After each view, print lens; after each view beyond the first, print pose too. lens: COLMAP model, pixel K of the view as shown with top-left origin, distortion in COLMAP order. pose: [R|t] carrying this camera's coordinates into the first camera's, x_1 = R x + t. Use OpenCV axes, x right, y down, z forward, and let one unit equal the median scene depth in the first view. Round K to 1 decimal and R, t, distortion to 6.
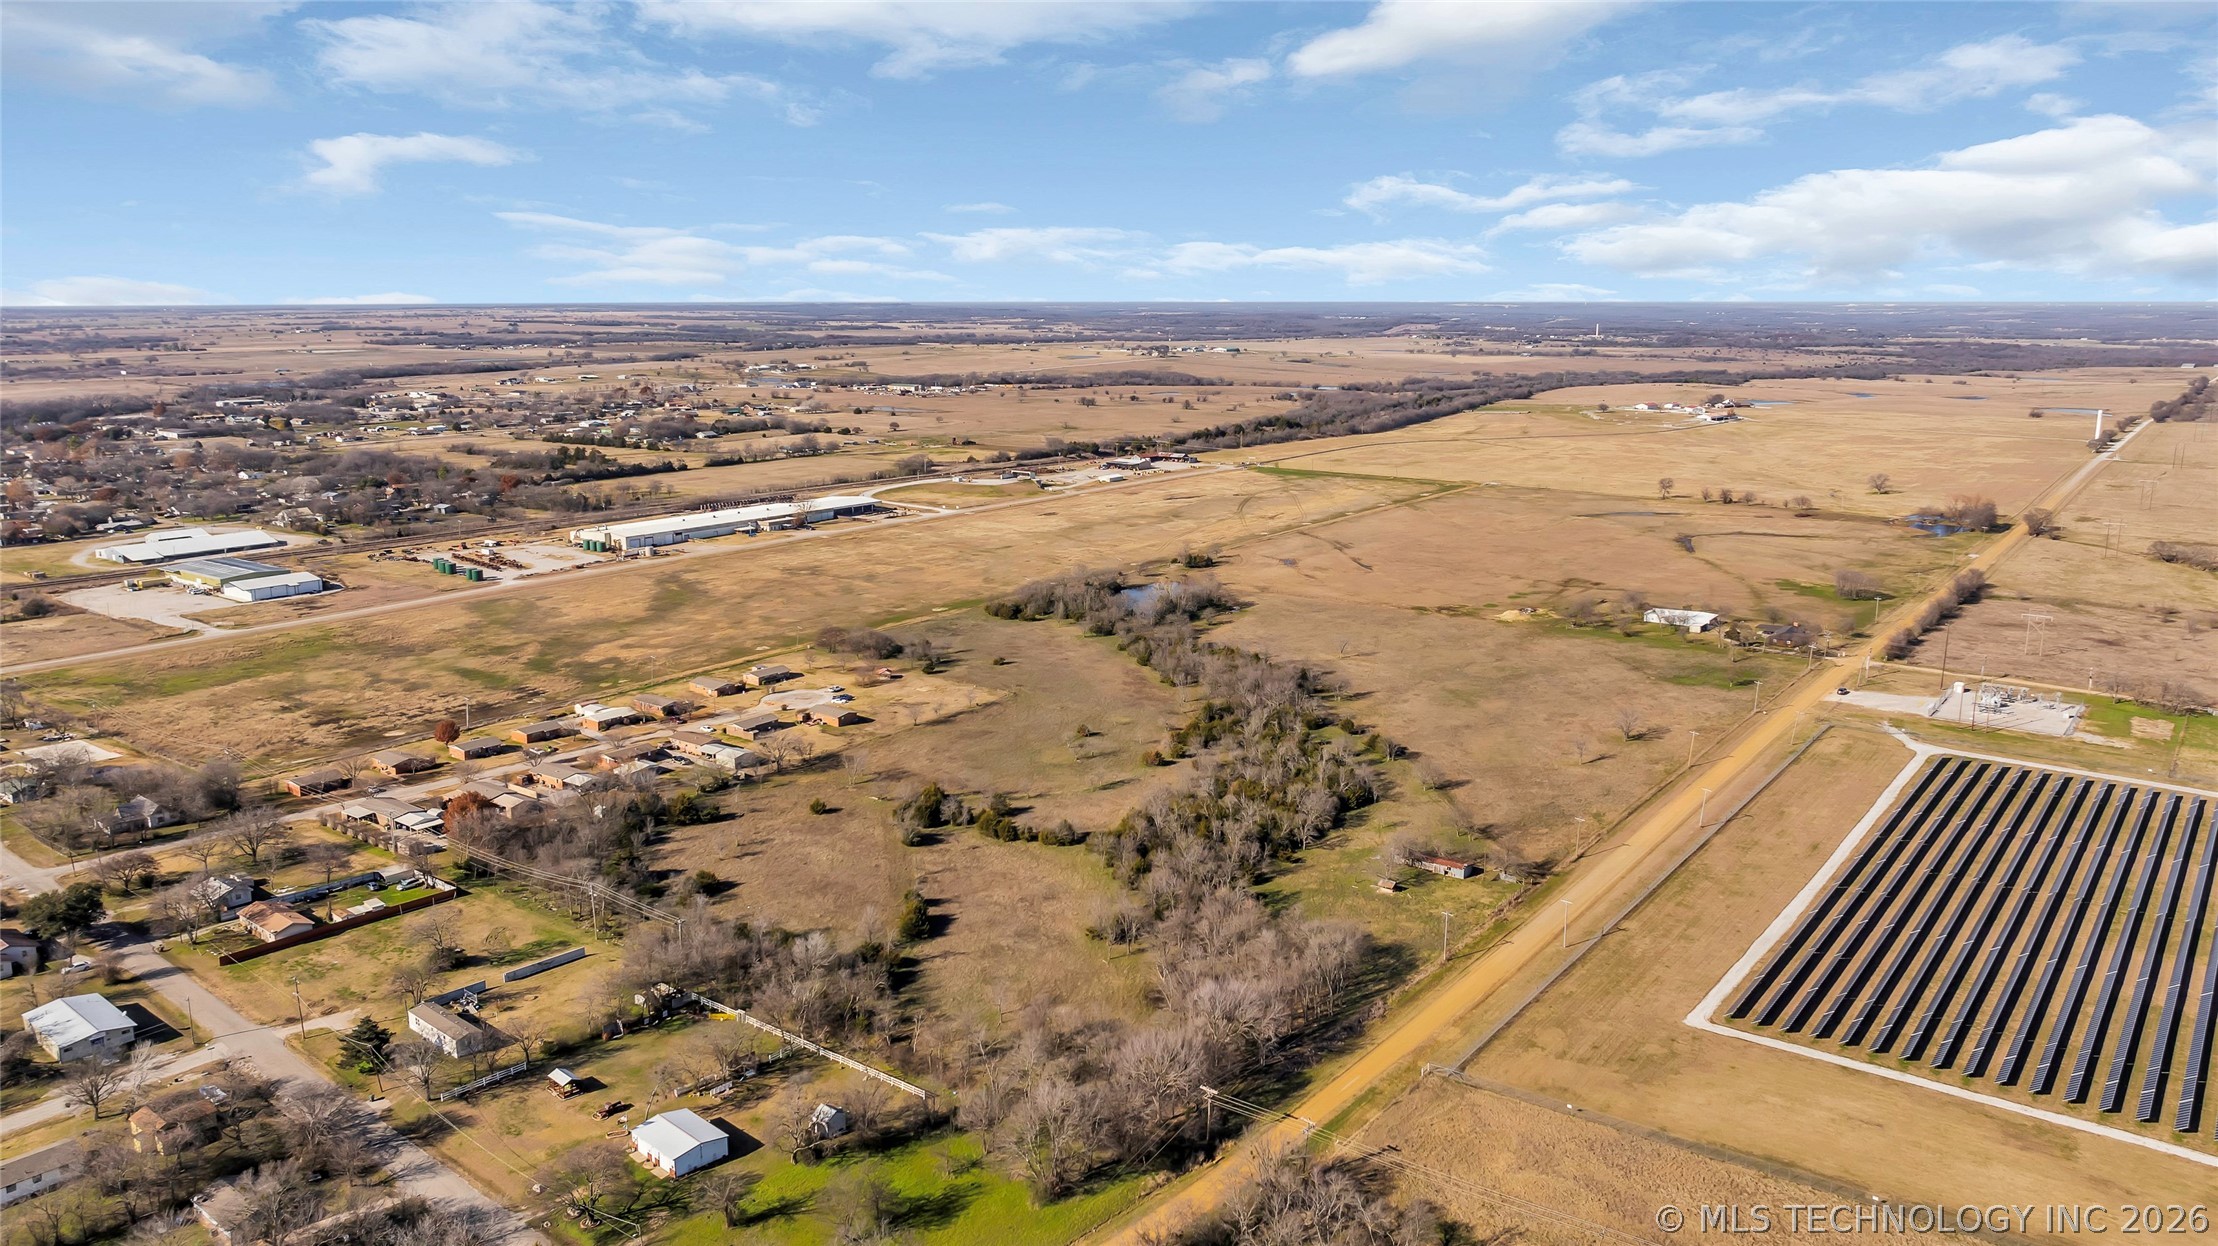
lens RADIAL K [[1578.3, 0, 1160.7], [0, 1578.3, 625.3], [0, 0, 1]] dist [-0.020676, 0.000930]
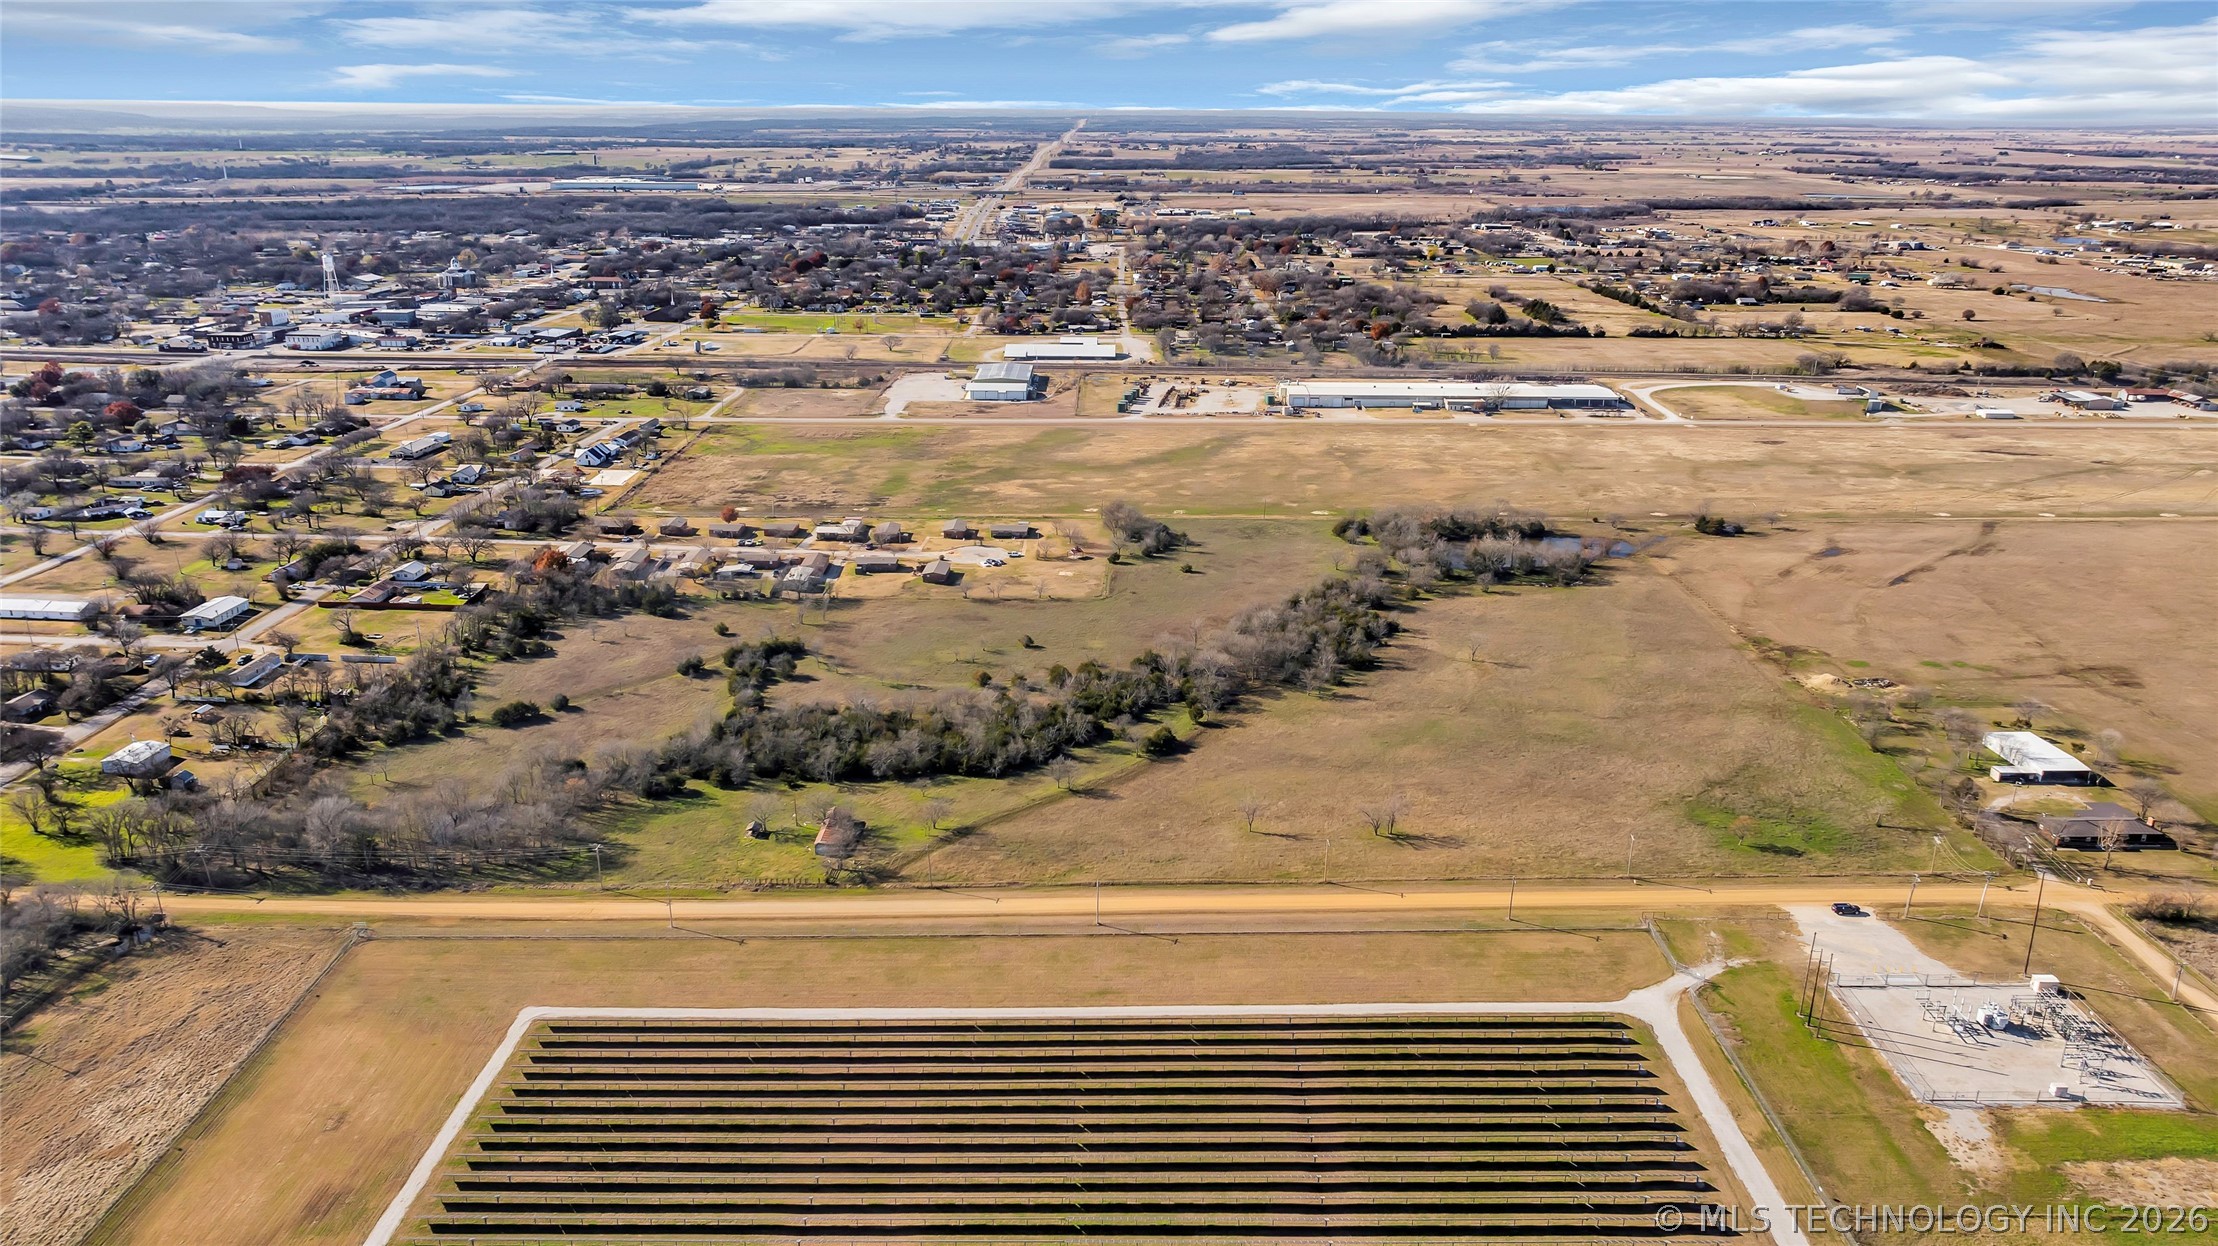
lens RADIAL K [[1601.1, 0, 1121.9], [0, 1601.1, 653.5], [0, 0, 1]] dist [-0.005997, -0.005010]
pose [[0.588500, 0.268933, -0.762458, 0.925235], [-0.173513, 0.963094, 0.205775, -0.177703], [0.789659, 0.011198, 0.613444, 0.479475]]
